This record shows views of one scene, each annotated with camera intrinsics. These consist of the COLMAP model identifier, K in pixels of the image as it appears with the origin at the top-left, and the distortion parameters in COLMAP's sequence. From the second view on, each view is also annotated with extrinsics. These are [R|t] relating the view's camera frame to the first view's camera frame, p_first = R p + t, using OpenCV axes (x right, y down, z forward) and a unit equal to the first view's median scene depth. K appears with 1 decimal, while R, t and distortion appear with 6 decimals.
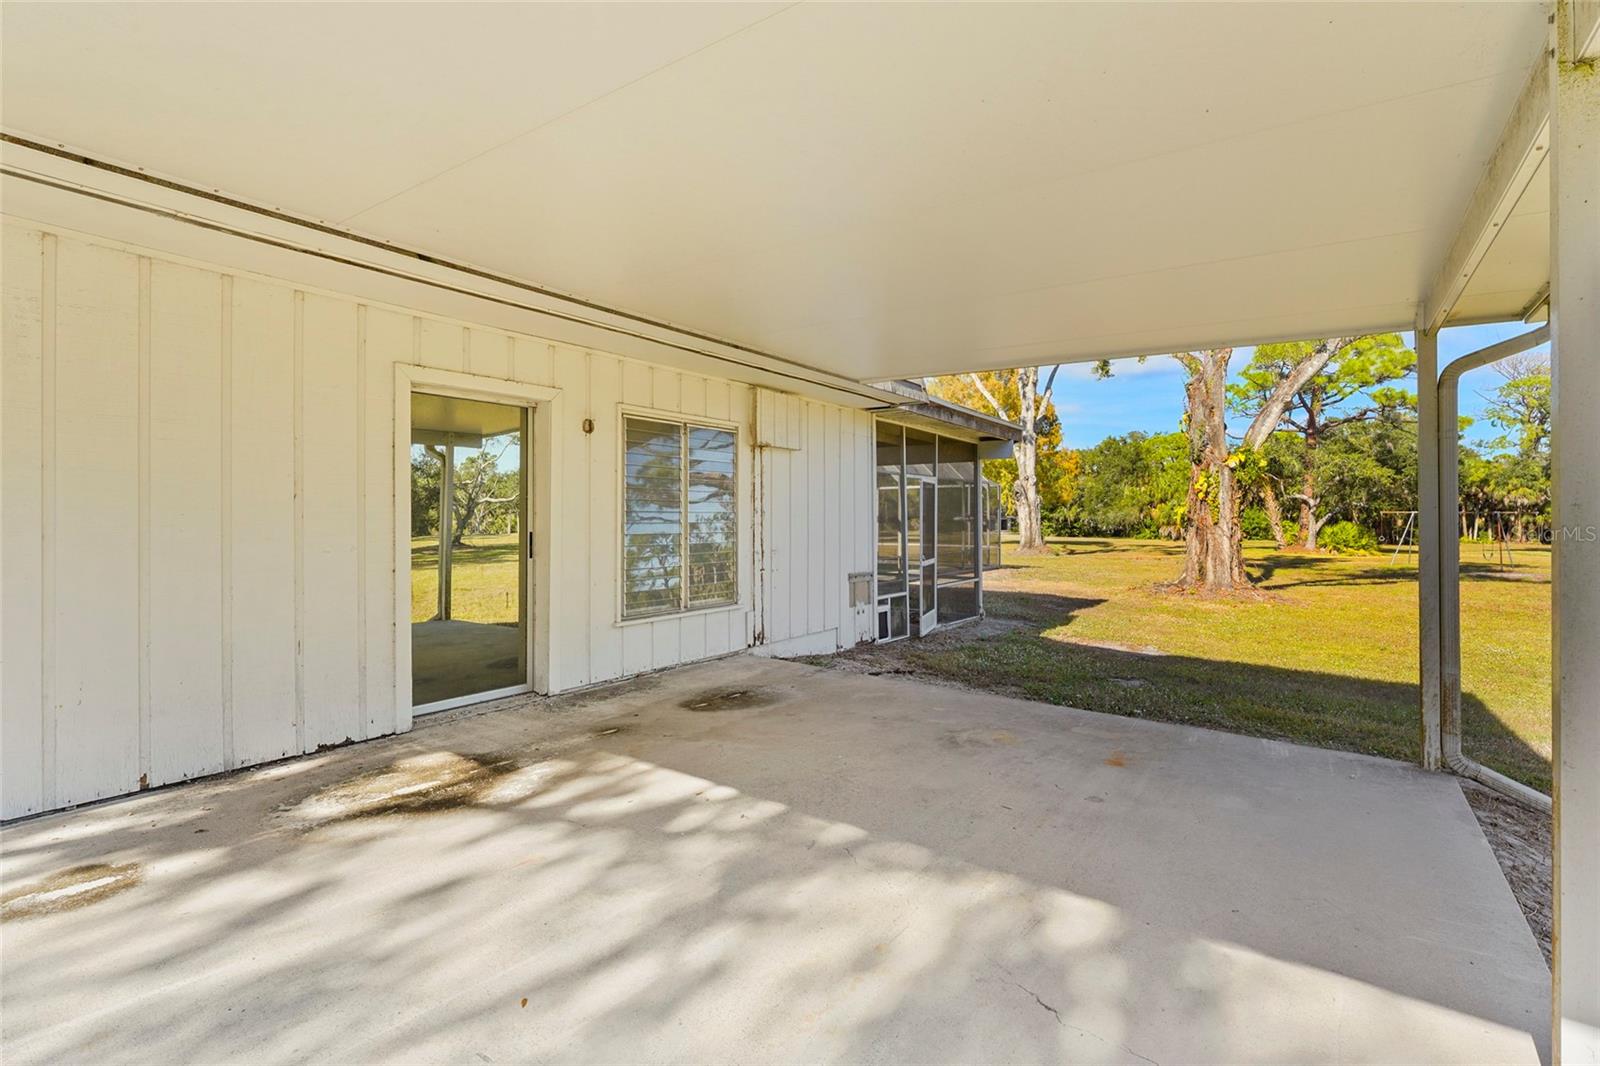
lens RADIAL K [[760.8, 0, 803.6], [0, 760.8, 516.2], [0, 0, 1]] dist [-0.000007, 0.000080]
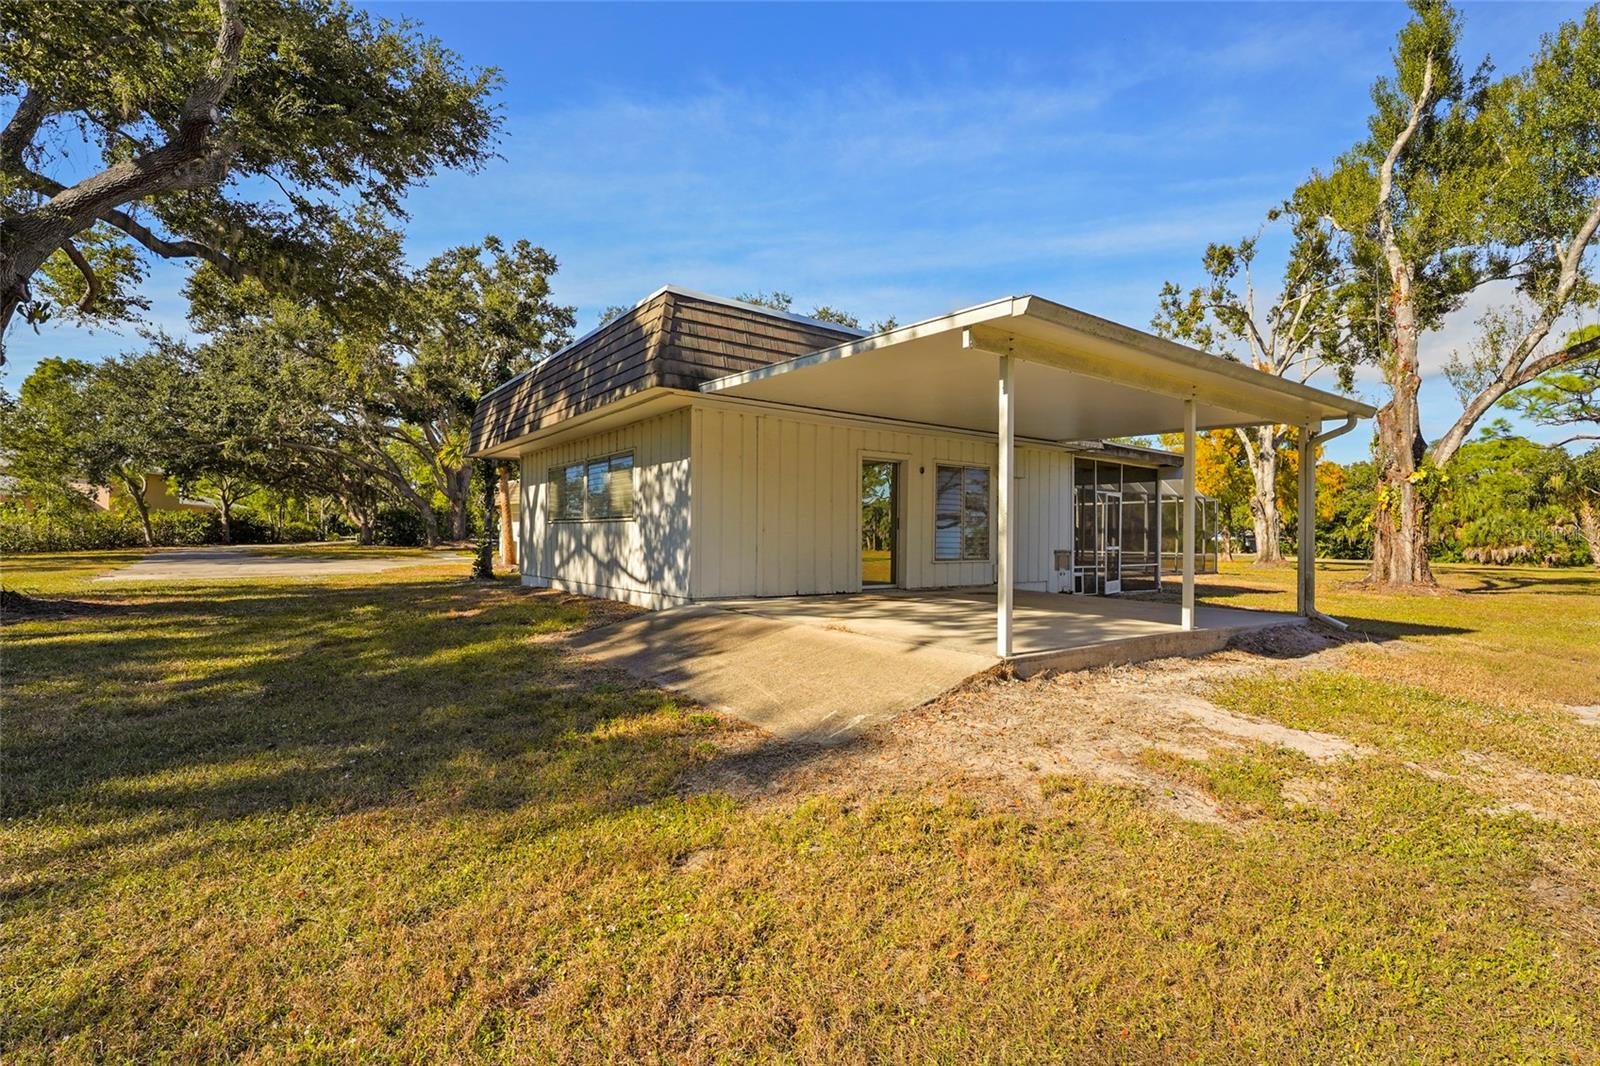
lens RADIAL K [[784.0, 0, 800.0], [0, 784.0, 533.0], [0, 0, 1]] dist [0.001978, 0.000458]
pose [[0.955745, 0.006554, -0.294124, 0.024856], [-0.007891, 0.999963, -0.003360, 0.038460], [0.294091, 0.005532, 0.955762, -0.665571]]
